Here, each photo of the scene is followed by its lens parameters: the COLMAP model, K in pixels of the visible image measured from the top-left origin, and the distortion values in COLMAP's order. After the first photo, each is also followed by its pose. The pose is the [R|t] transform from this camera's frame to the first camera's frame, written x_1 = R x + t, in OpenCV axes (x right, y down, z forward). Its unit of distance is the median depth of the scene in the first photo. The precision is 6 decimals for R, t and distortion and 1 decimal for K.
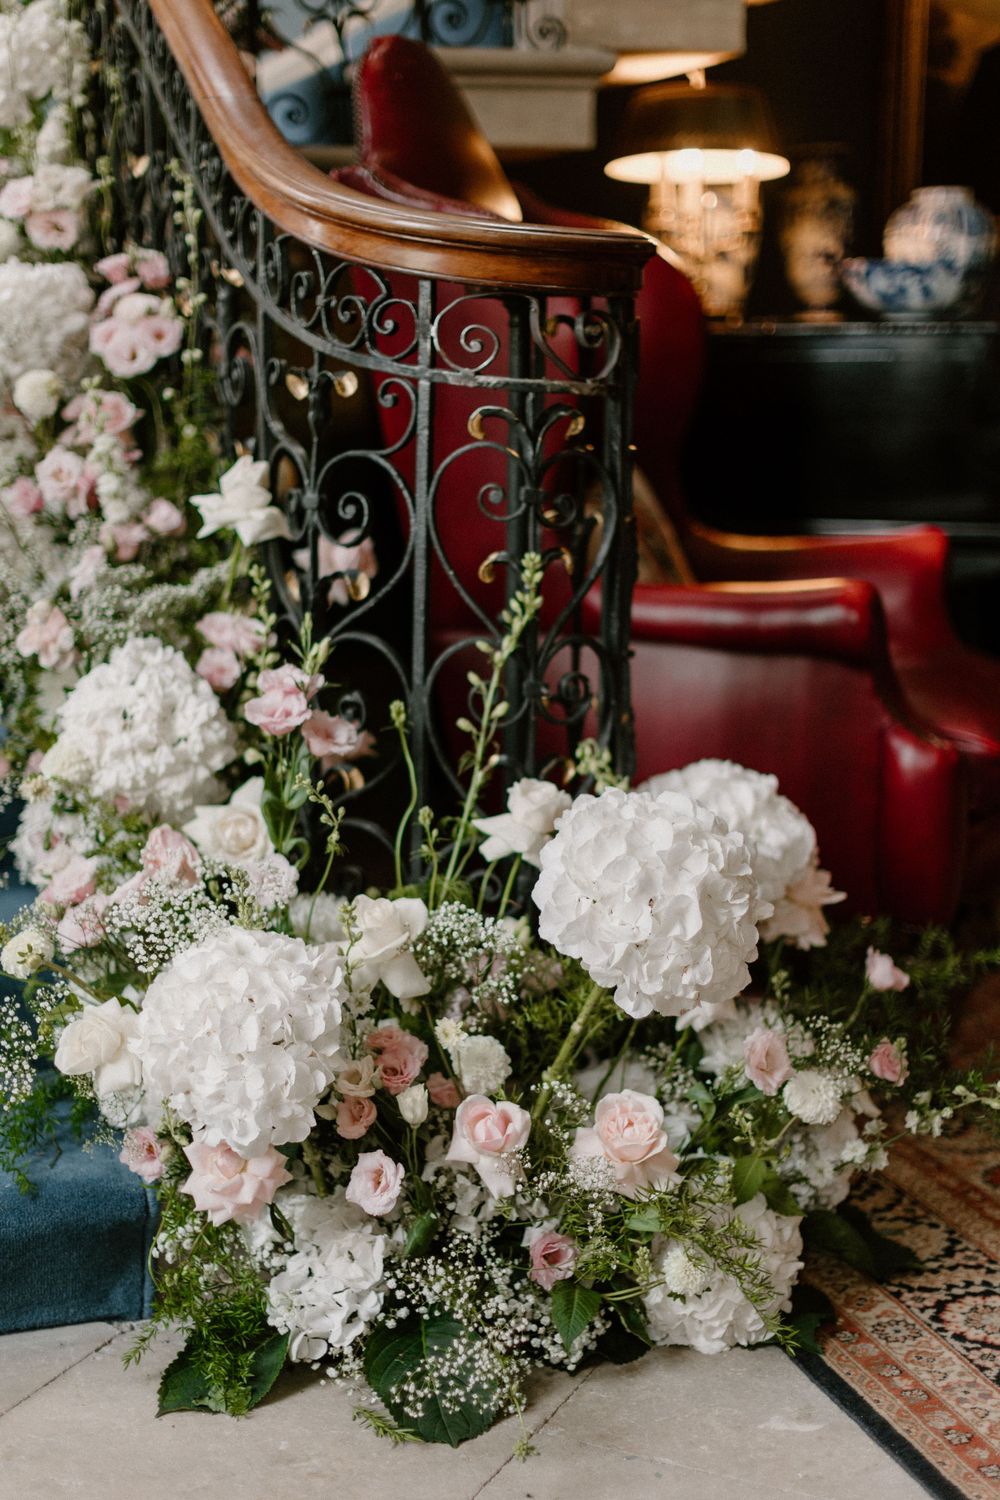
lens RADIAL K [[2191.6, 0, 500.0], [0, 2191.6, 750.0], [0, 0, 1]] dist [-0.008702, 0.088973]
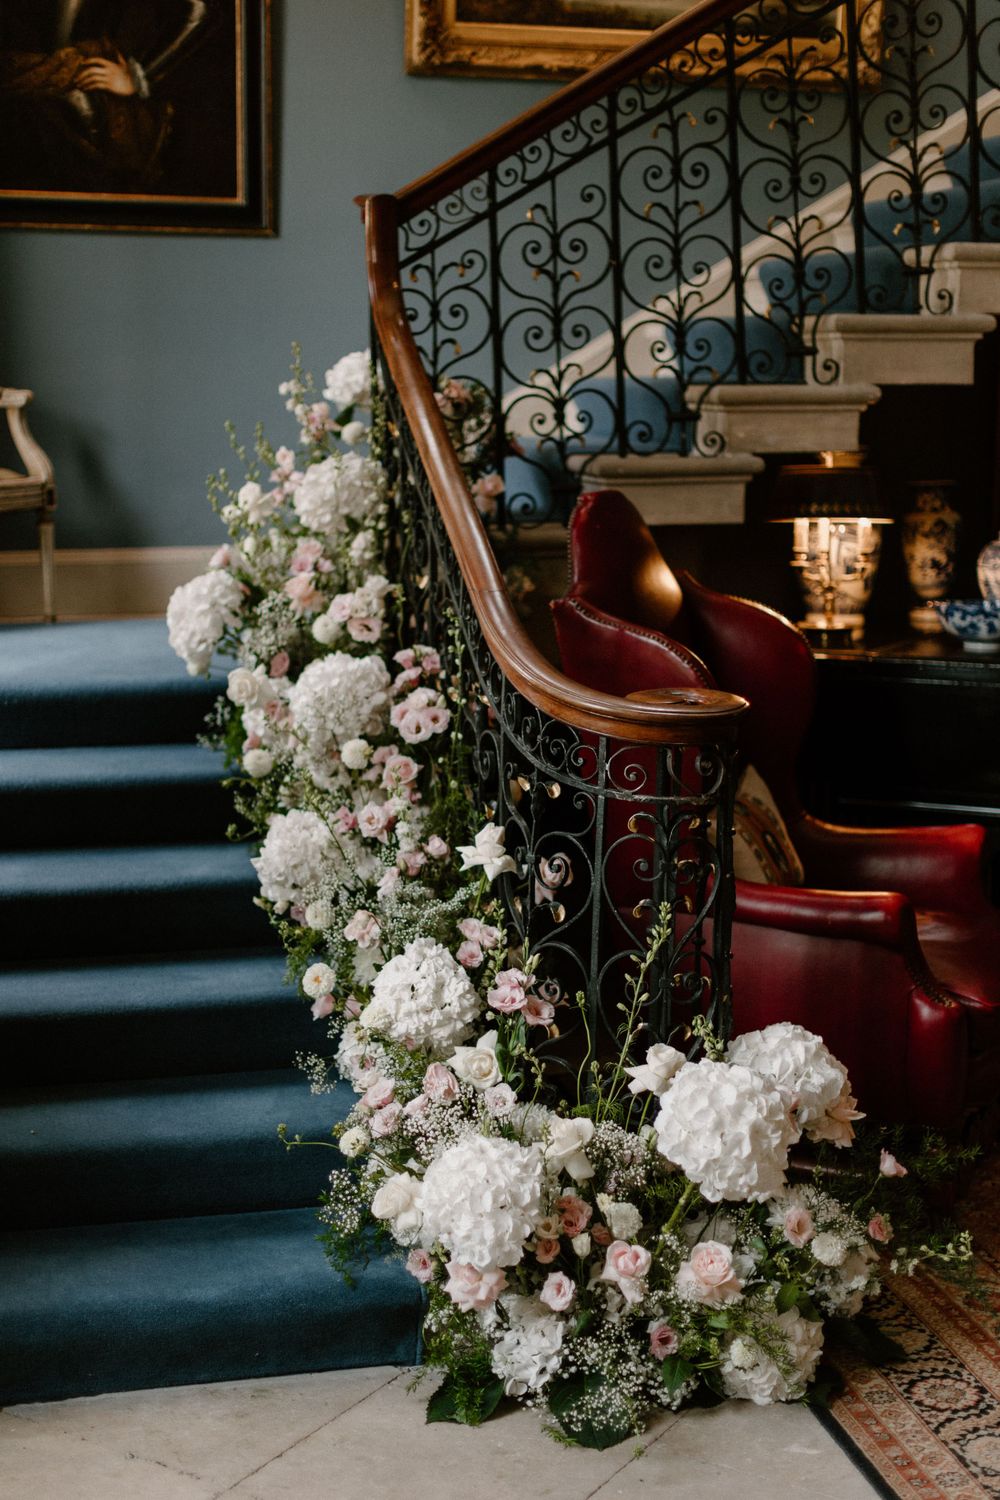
lens RADIAL K [[2188.9, 0, 500.0], [0, 2188.9, 750.0], [0, 0, 1]] dist [0.012456, 0.034774]
pose [[0.994605, 0.022893, -0.101176, 0.055304], [-0.025446, 0.999388, -0.024020, -0.163454], [0.100564, 0.026465, 0.994579, -0.640065]]
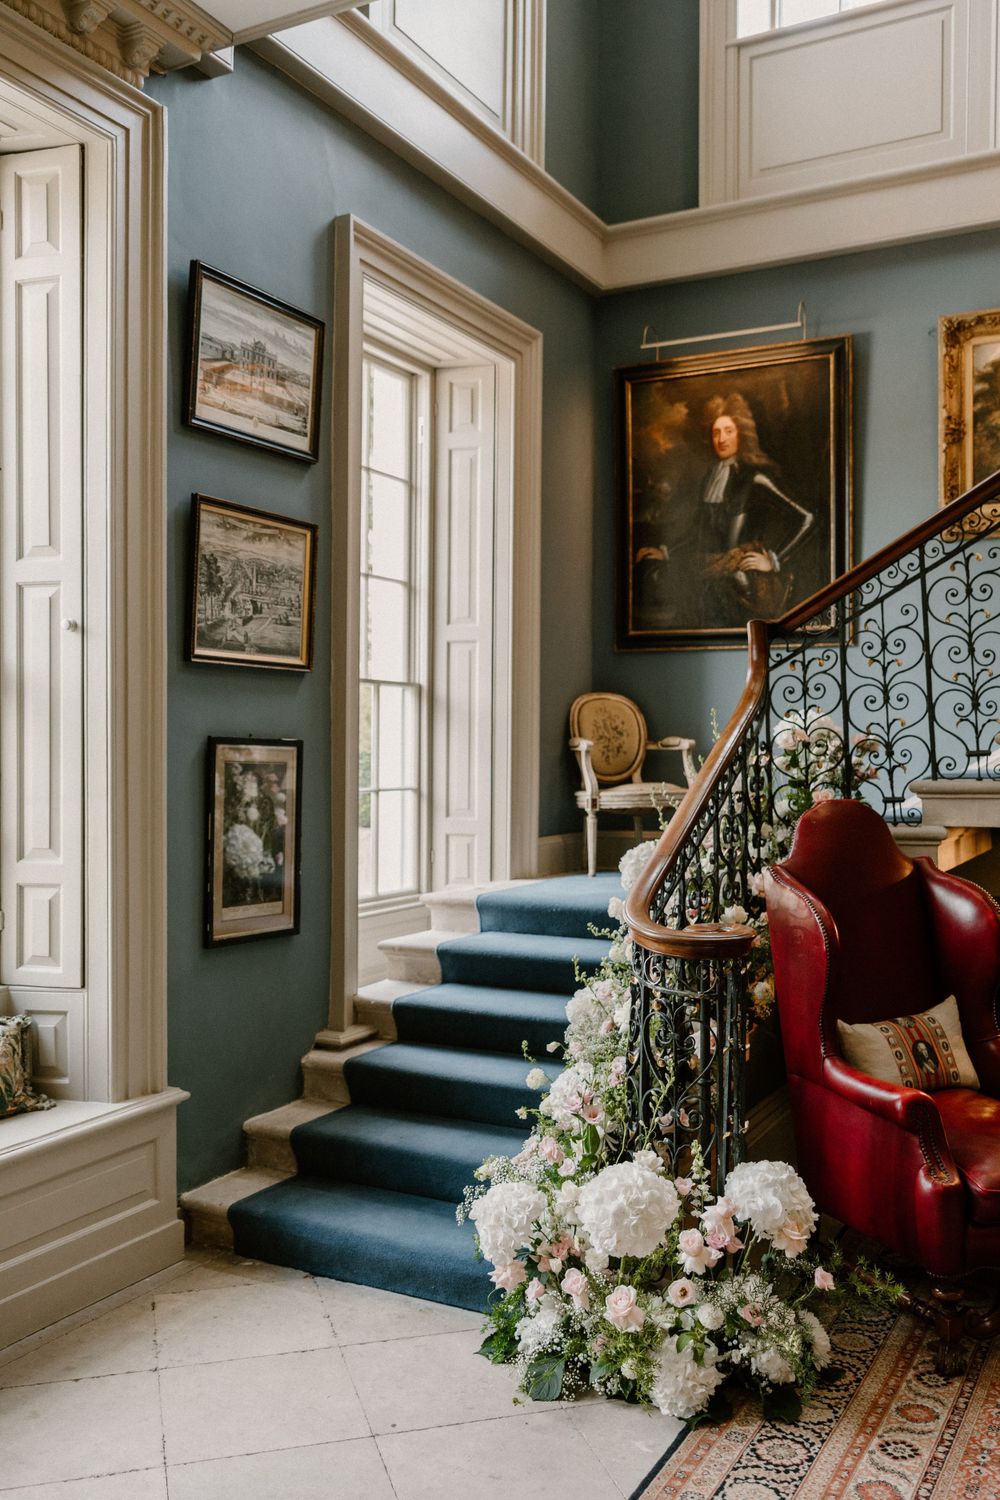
lens RADIAL K [[1316.0, 0, 500.0], [0, 1316.0, 750.0], [0, 0, 1]] dist [-0.002600, -0.002969]
pose [[0.672149, 0.006127, -0.740391, 1.012798], [-0.142028, 0.982463, -0.120808, -0.231289], [0.726666, 0.186357, 0.661231, -0.206810]]
